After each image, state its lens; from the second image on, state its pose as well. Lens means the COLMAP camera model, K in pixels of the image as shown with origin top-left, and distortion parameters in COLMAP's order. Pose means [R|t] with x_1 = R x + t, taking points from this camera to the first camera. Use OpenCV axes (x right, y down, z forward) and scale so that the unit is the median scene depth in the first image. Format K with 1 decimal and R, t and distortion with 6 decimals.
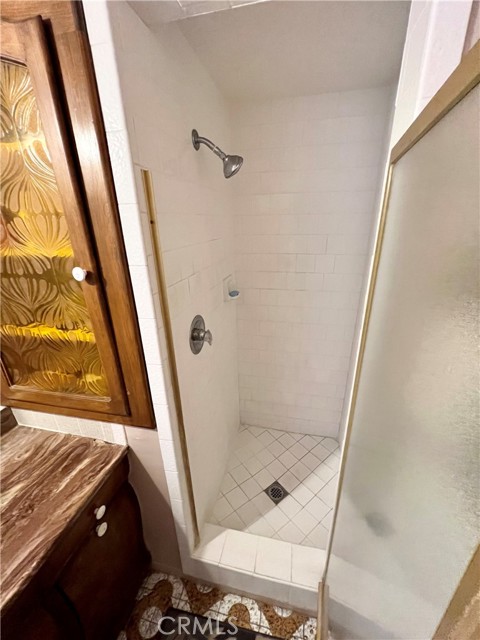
lens RADIAL K [[257.2, 0, 241.4], [0, 257.2, 320.1], [0, 0, 1]] dist [-0.003352, 0.001560]
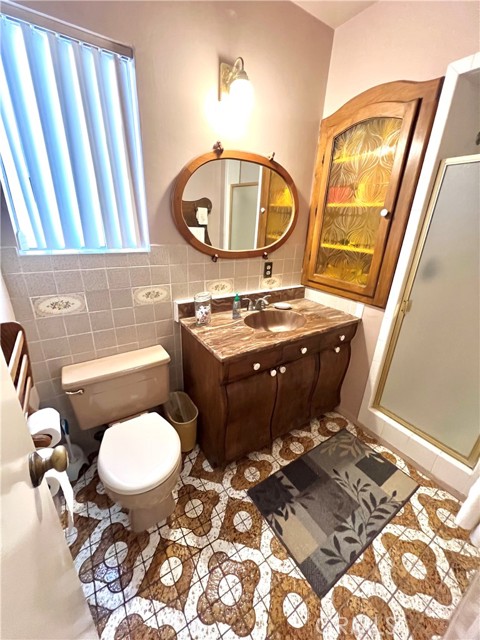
lens RADIAL K [[257.2, 0, 239.8], [0, 257.2, 321.2], [0, 0, 1]] dist [-0.003352, 0.001560]
pose [[0.718728, 0.301403, -0.626567, 0.078064], [-0.294452, 0.948303, 0.118408, 0.550254], [0.629864, 0.099391, 0.770320, -0.926980]]
